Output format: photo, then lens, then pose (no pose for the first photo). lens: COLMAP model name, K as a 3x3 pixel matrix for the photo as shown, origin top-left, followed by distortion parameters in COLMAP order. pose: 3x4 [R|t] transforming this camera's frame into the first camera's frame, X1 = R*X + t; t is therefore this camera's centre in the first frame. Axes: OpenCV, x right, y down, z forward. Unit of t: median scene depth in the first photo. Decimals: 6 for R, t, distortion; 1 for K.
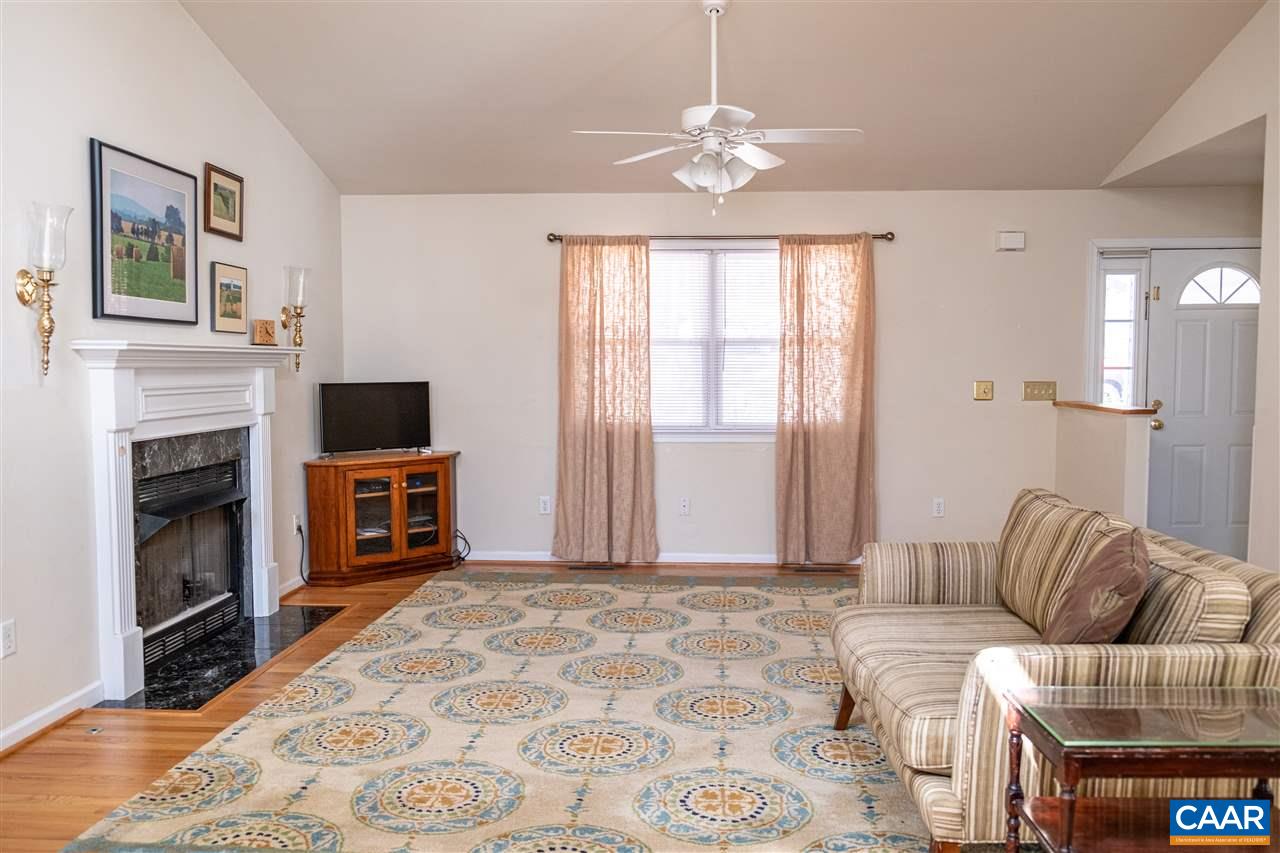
lens RADIAL K [[1023.7, 0, 640.0], [0, 1023.7, 426.5], [0, 0, 1]] dist [-0.017395, 0.003404]
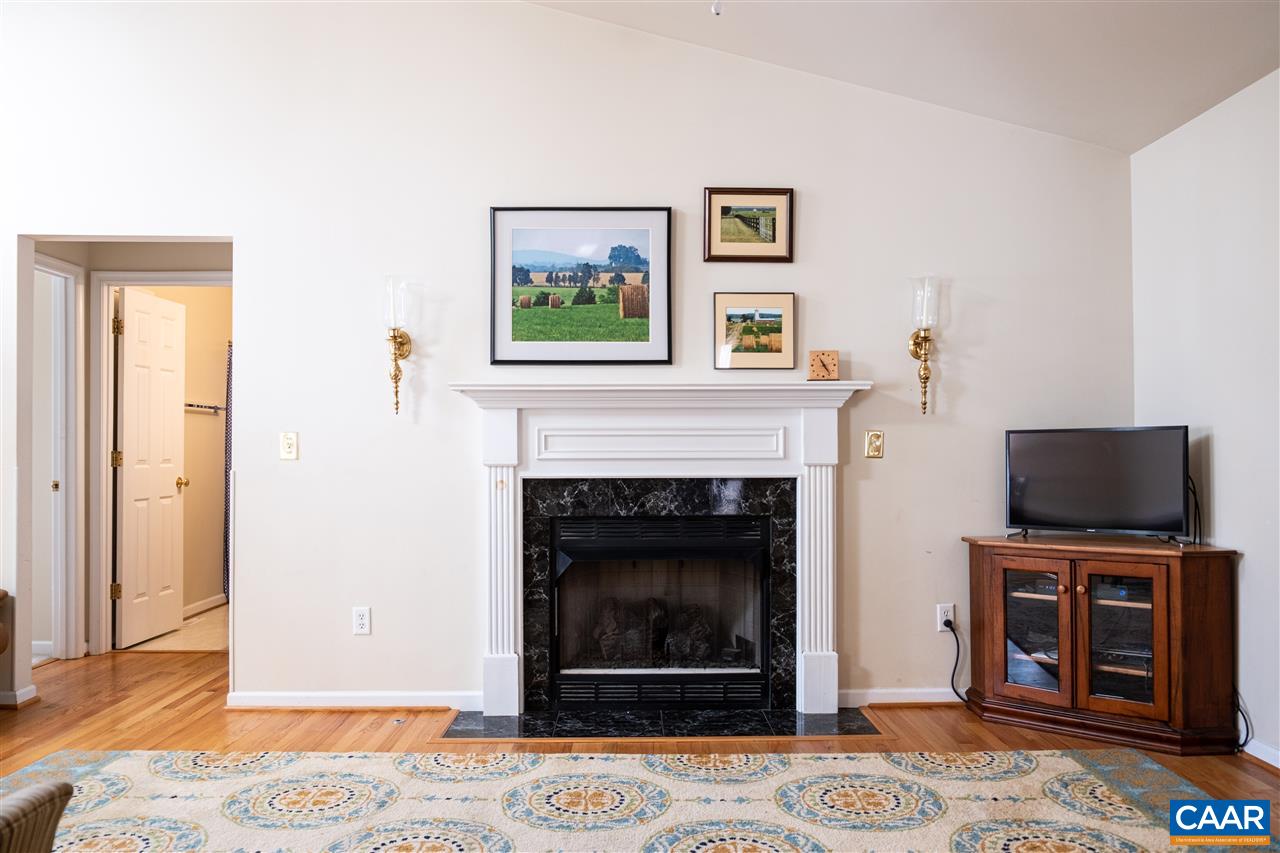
lens RADIAL K [[983.3, 0, 644.4], [0, 983.3, 436.9], [0, 0, 1]] dist [-0.034938, -0.001019]
pose [[0.074268, -0.015576, -0.997117, 0.437621], [-0.056958, 0.998180, -0.019835, -0.012383], [0.995610, 0.058267, 0.073246, 0.864911]]
